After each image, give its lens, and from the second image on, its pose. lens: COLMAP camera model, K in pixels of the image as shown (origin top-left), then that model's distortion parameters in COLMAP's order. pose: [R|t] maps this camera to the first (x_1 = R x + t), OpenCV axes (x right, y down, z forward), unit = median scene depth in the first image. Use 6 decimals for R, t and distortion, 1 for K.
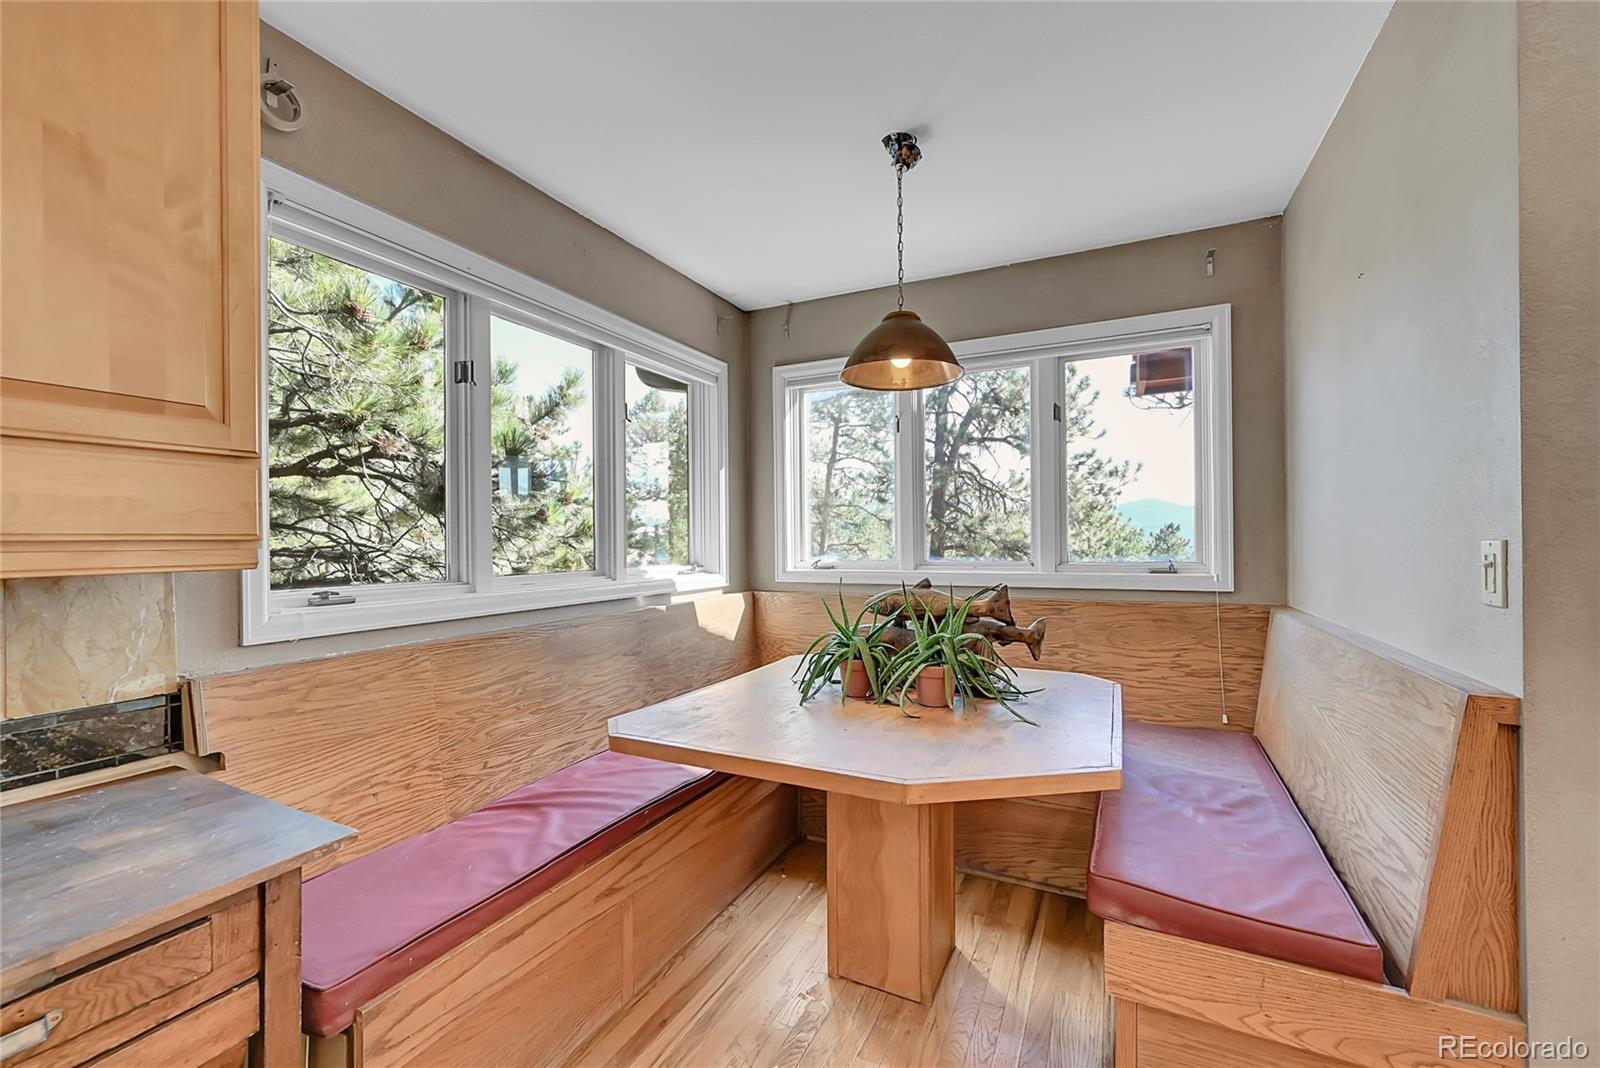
lens RADIAL K [[605.9, 0, 800.0], [0, 605.9, 534.0], [0, 0, 1]] dist [-0.000473, -0.000047]
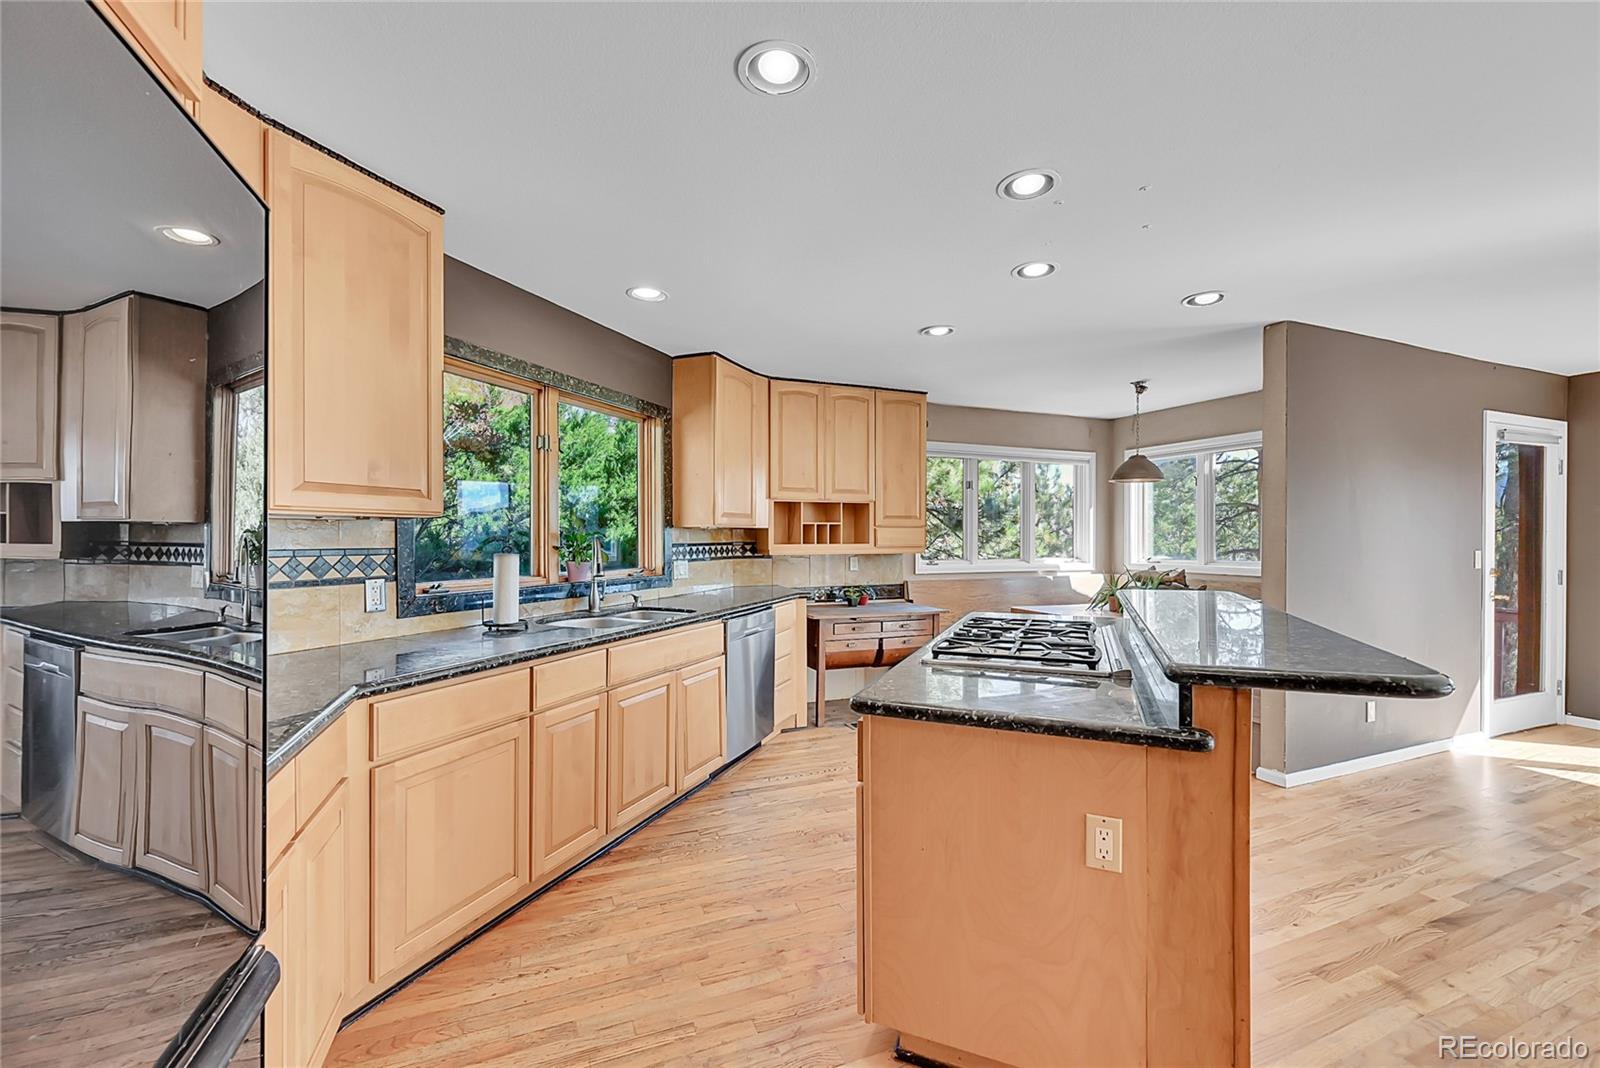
lens RADIAL K [[639.4, 0, 793.2], [0, 639.4, 537.3], [0, 0, 1]] dist [-0.002872, -0.000543]
pose [[0.729959, 0.010348, -0.683413, 0.557956], [-0.001288, 0.999904, 0.013765, -0.042687], [0.683490, -0.009168, 0.729902, -1.100505]]
